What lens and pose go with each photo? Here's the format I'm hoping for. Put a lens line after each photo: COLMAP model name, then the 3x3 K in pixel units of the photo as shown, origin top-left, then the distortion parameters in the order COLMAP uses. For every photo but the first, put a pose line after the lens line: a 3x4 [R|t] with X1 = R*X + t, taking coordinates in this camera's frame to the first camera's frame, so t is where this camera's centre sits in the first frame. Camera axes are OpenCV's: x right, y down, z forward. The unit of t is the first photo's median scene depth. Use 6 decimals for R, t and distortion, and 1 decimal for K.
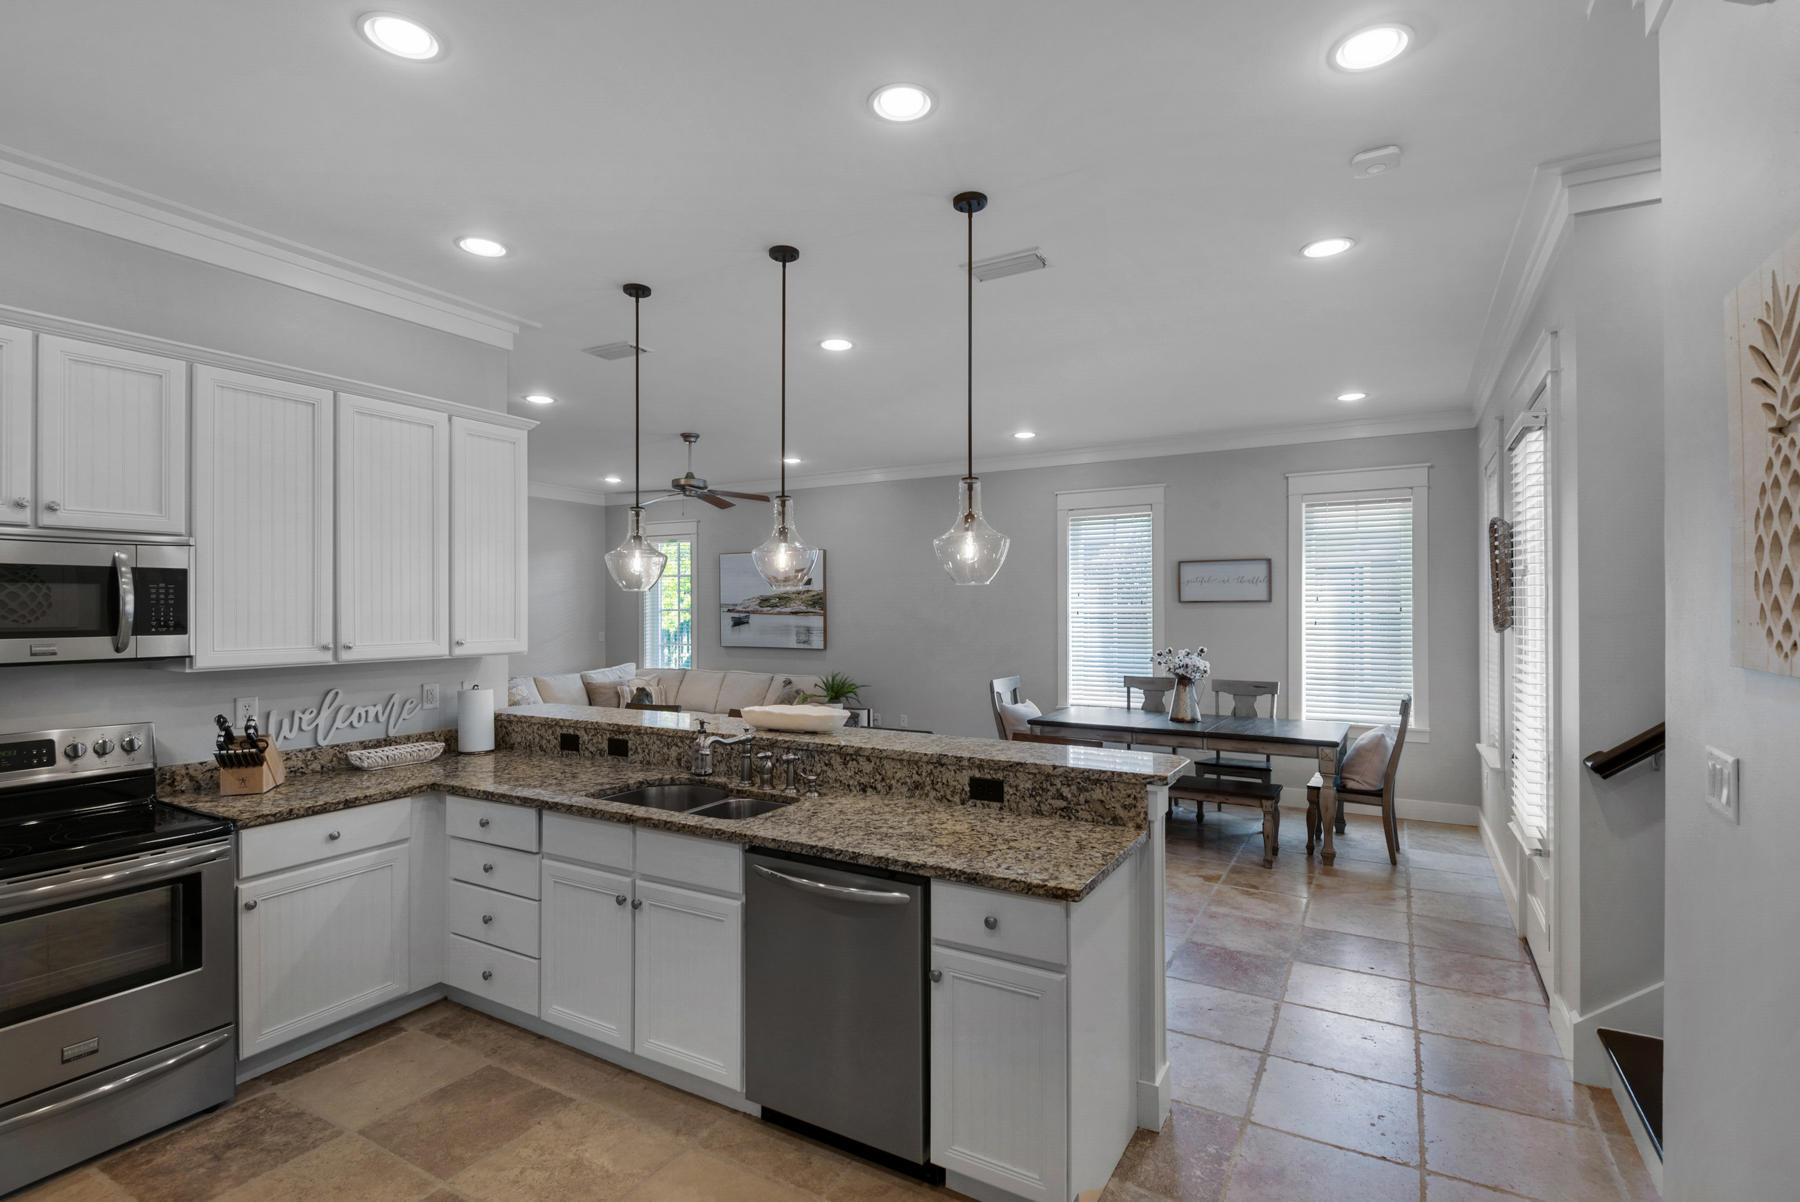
lens RADIAL K [[865.4, 0, 869.8], [0, 865.4, 623.3], [0, 0, 1]] dist [0.004053, -0.003894]
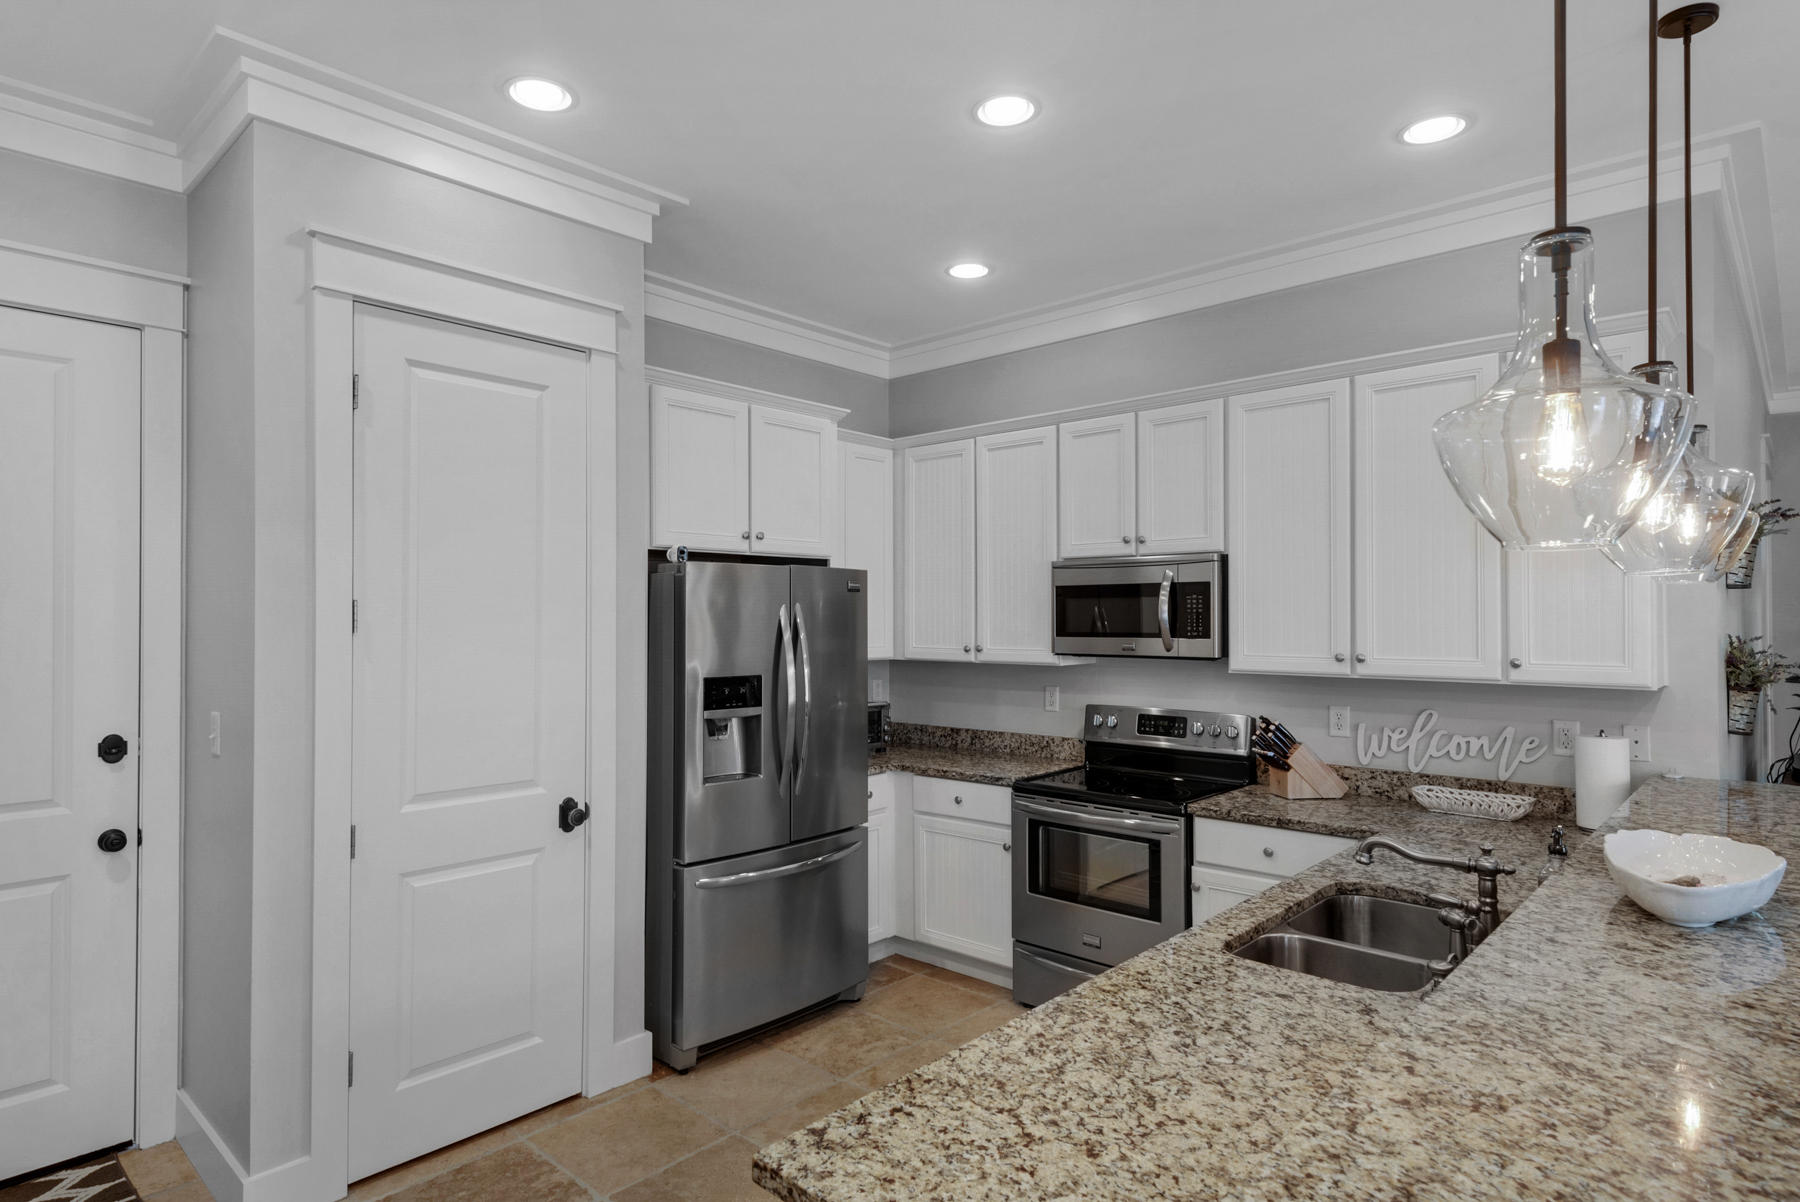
lens RADIAL K [[1010.5, 0, 909.8], [0, 1010.5, 603.8], [0, 0, 1]] dist [0.012632, -0.000472]
pose [[-0.199132, -0.008149, -0.979939, 0.456794], [-0.017612, 0.999834, -0.004735, -0.015102], [0.979814, 0.016316, -0.199242, 0.667002]]
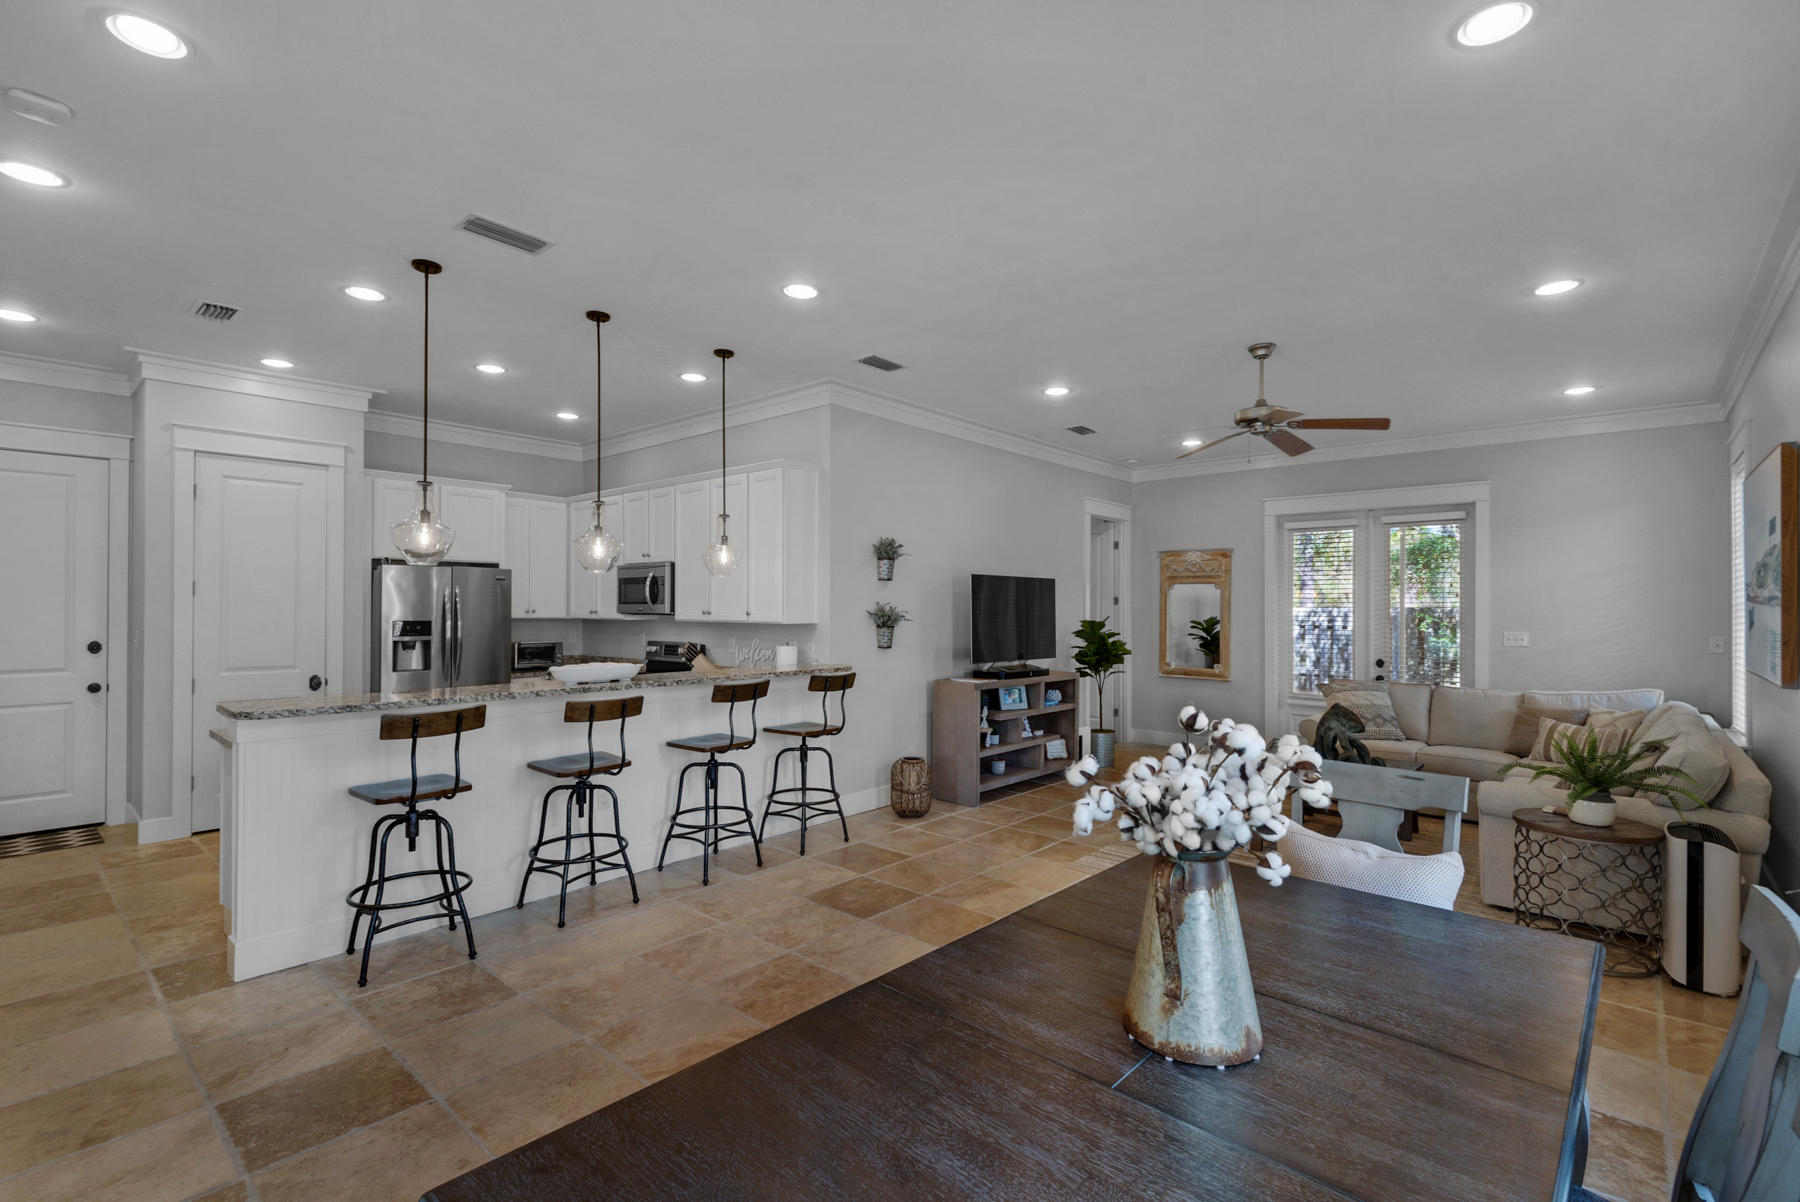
lens RADIAL K [[811.9, 0, 899.1], [0, 811.9, 600.9], [0, 0, 1]] dist [0.005606, -0.005275]
pose [[-0.172147, -0.006851, -0.985047, 0.952574], [-0.021457, 0.999765, -0.003203, -0.002027], [0.984838, 0.020585, -0.172253, 1.519047]]
